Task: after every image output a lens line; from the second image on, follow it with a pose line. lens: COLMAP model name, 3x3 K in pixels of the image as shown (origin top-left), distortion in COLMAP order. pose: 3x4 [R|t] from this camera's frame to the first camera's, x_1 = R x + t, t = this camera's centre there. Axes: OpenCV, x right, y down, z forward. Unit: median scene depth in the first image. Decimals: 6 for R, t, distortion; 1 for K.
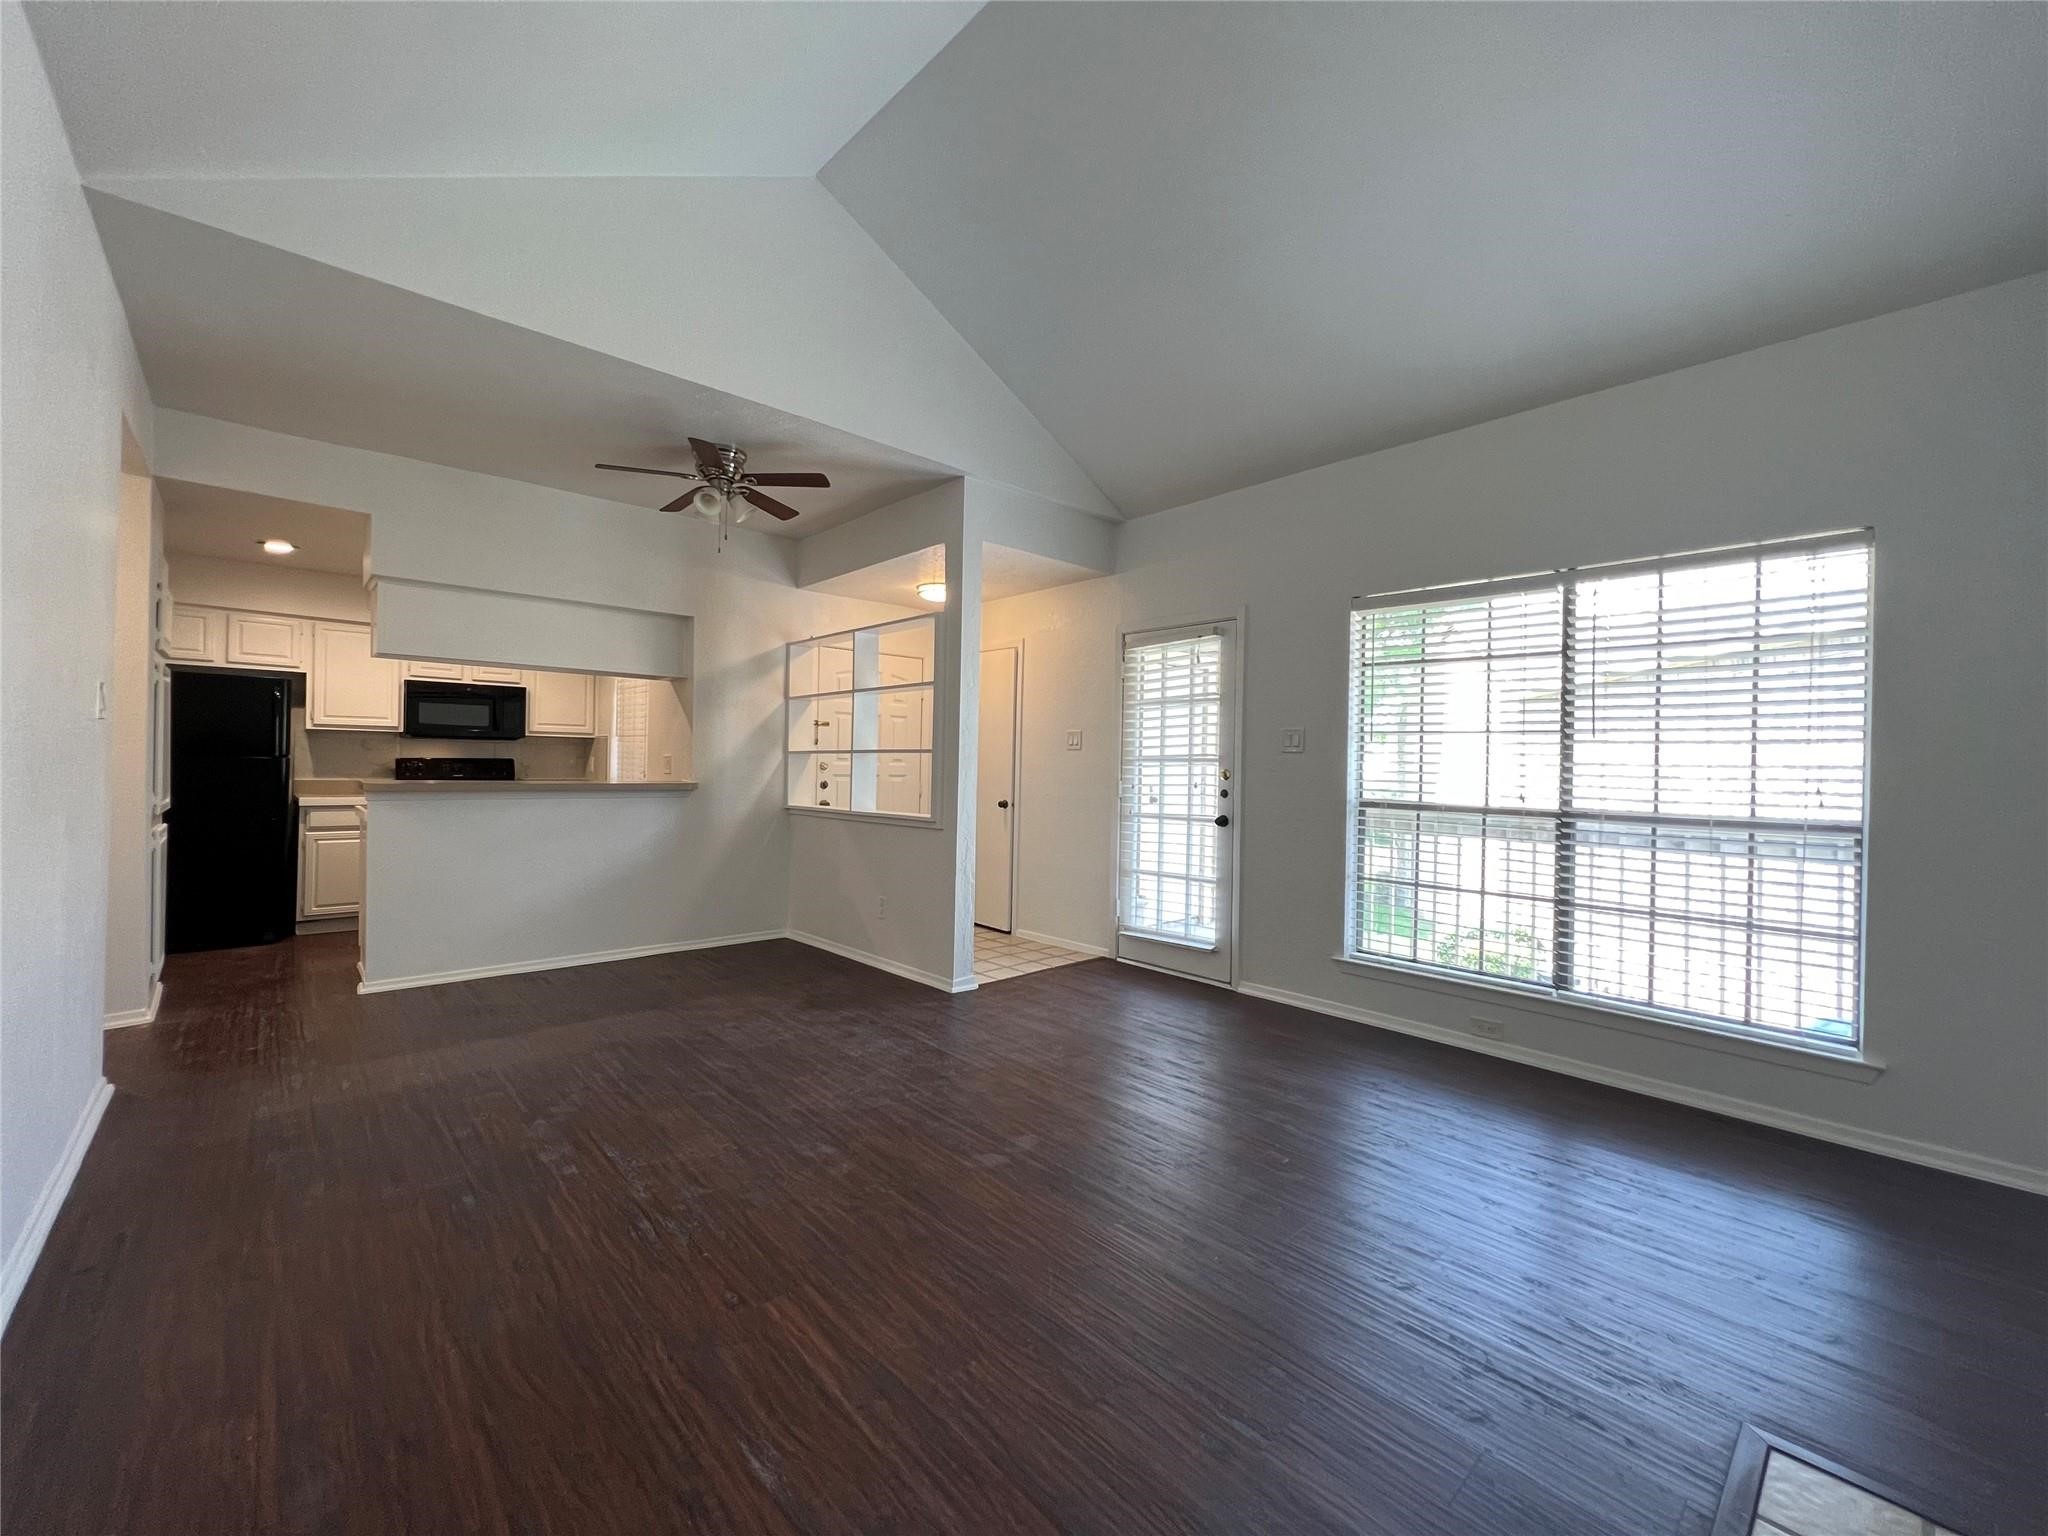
lens RADIAL K [[823.7, 0, 1023.0], [0, 823.7, 763.4], [0, 0, 1]] dist [-0.000986, 0.000270]
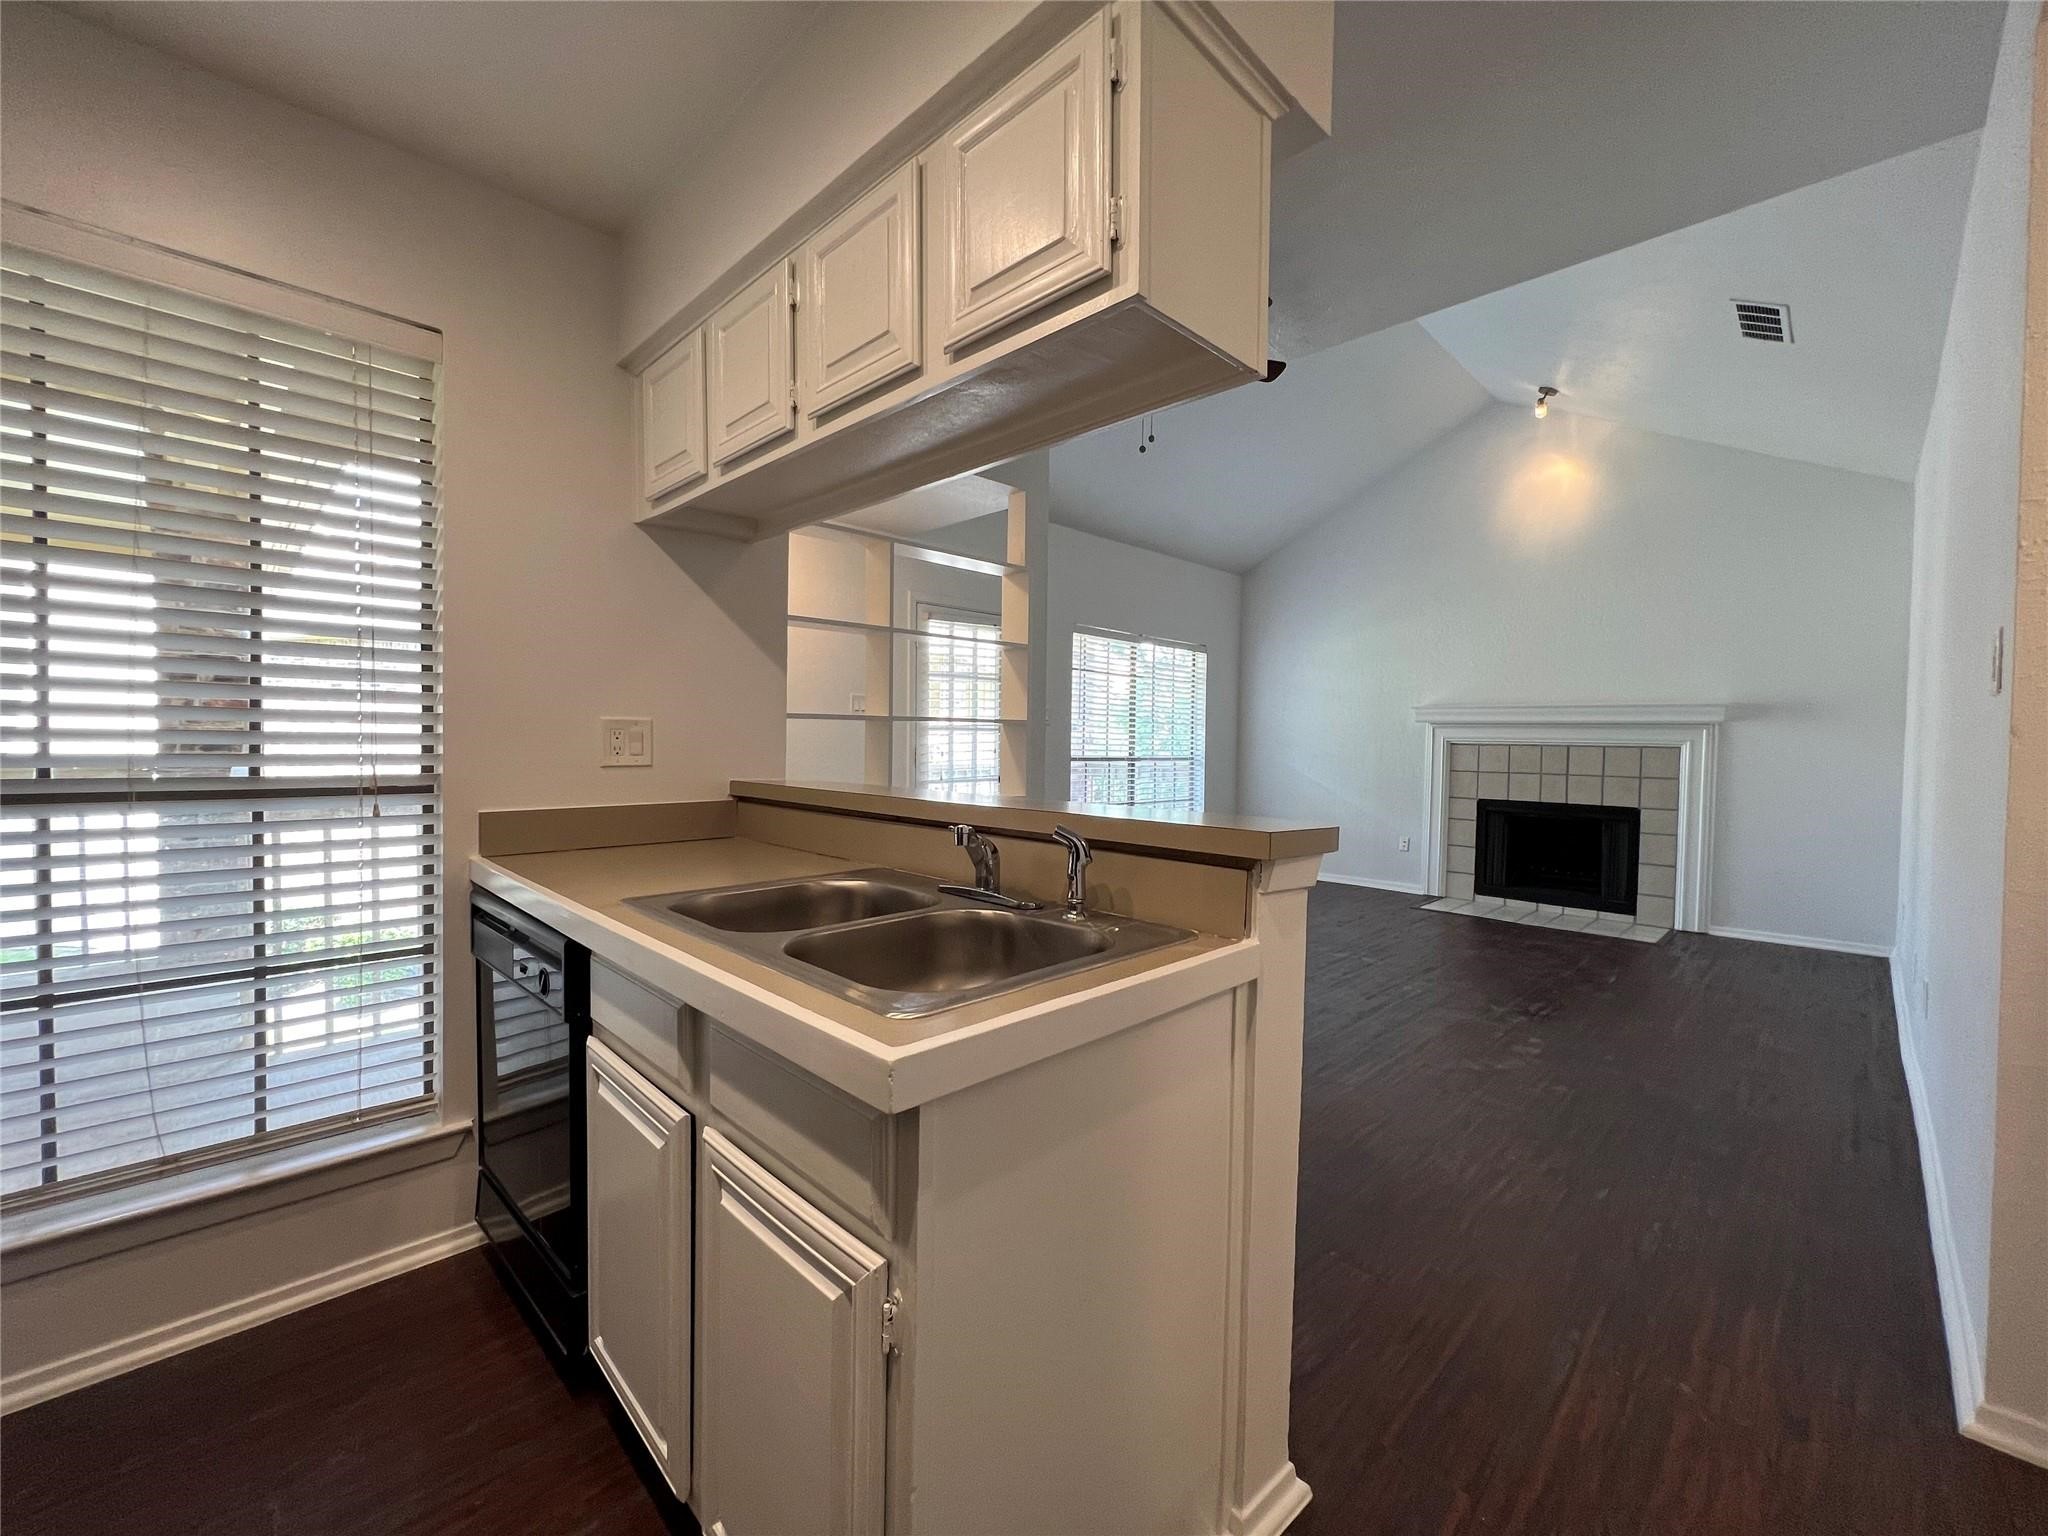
lens RADIAL K [[827.6, 0, 1022.6], [0, 827.6, 762.9], [0, 0, 1]] dist [-0.001798, 0.000591]
pose [[-0.035131, -0.047508, 0.998253, -0.868853], [-0.016801, 0.998756, 0.046941, -0.011112], [-0.999241, -0.015123, -0.035886, 0.882817]]
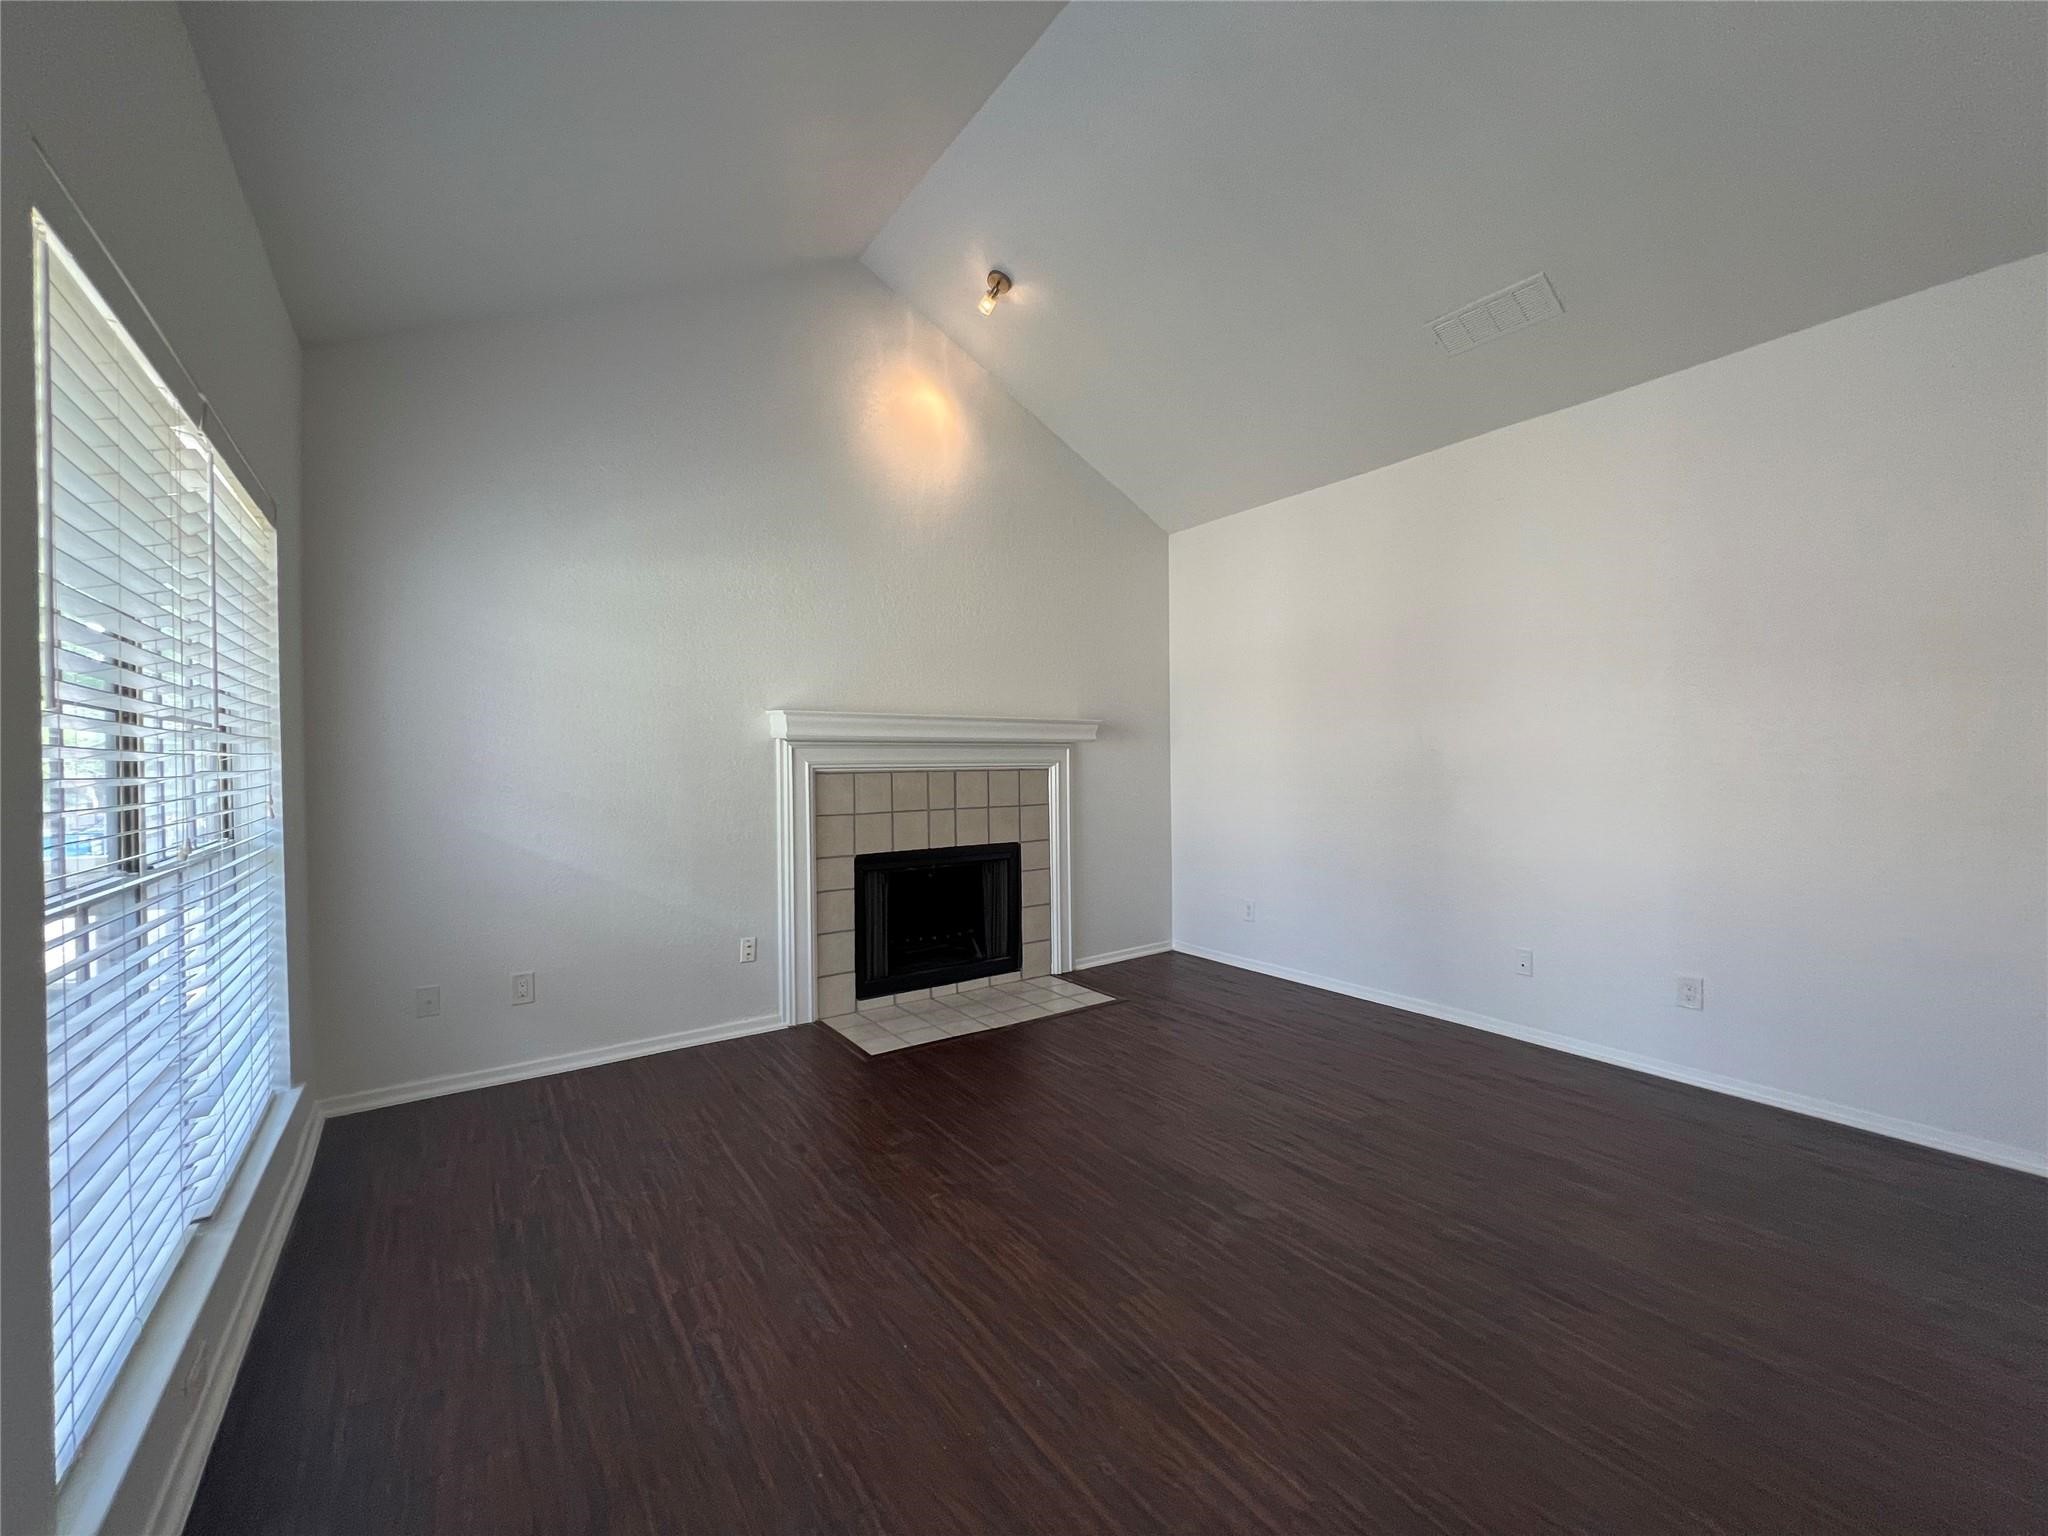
lens RADIAL K [[823.7, 0, 1023.0], [0, 823.7, 763.4], [0, 0, 1]] dist [-0.000986, 0.000270]
pose [[-0.990876, -0.011657, 0.134271, 0.047824], [-0.010372, 0.999893, 0.010268, -0.011058], [-0.134377, 0.008781, -0.990891, 0.934028]]
